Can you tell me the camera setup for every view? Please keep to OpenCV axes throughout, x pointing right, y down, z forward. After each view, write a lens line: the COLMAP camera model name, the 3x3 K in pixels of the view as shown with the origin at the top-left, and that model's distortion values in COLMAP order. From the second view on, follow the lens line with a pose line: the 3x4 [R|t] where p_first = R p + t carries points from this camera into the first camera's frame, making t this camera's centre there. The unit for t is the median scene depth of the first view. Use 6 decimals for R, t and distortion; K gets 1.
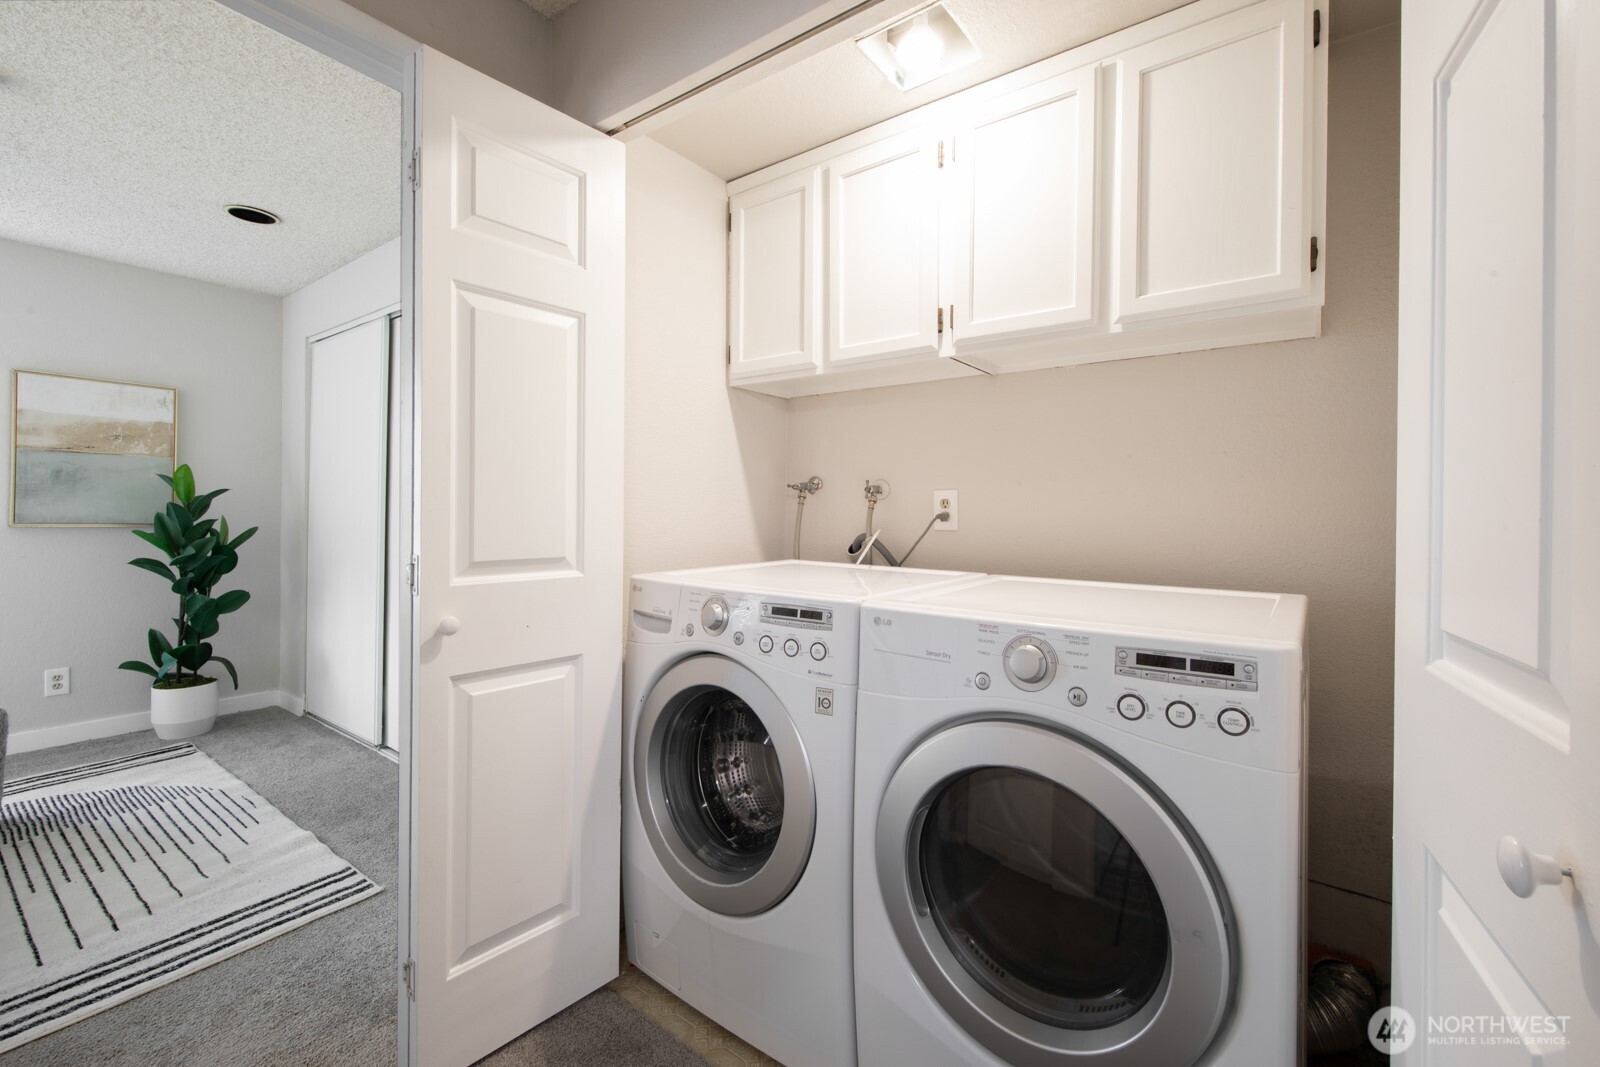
lens RADIAL K [[671.7, 0, 815.3], [0, 671.7, 501.6], [0, 0, 1]] dist [0.017242, -0.010087]
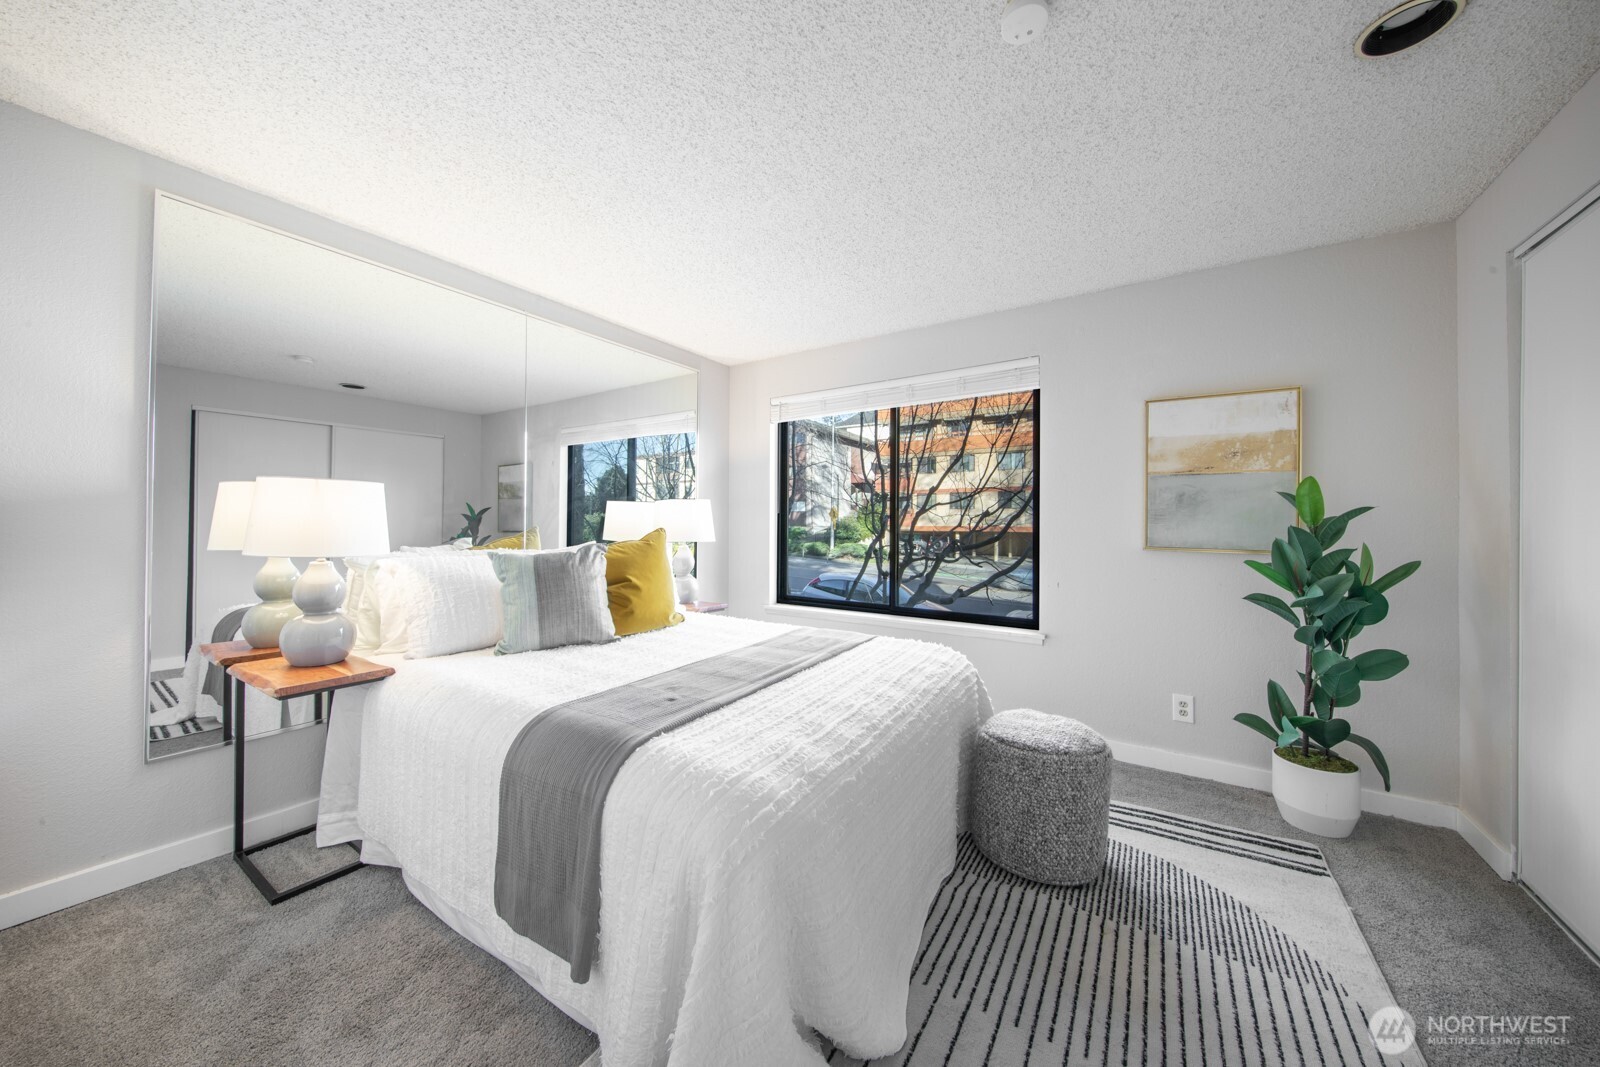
lens RADIAL K [[537.8, 0, 807.3], [0, 537.8, 526.7], [0, 0, 1]] dist [0.008997, -0.004146]
pose [[0.048765, -0.004976, -0.998798, -0.342572], [0.006017, 0.999971, -0.004688, 0.001251], [0.998792, -0.005782, 0.048793, 0.394546]]
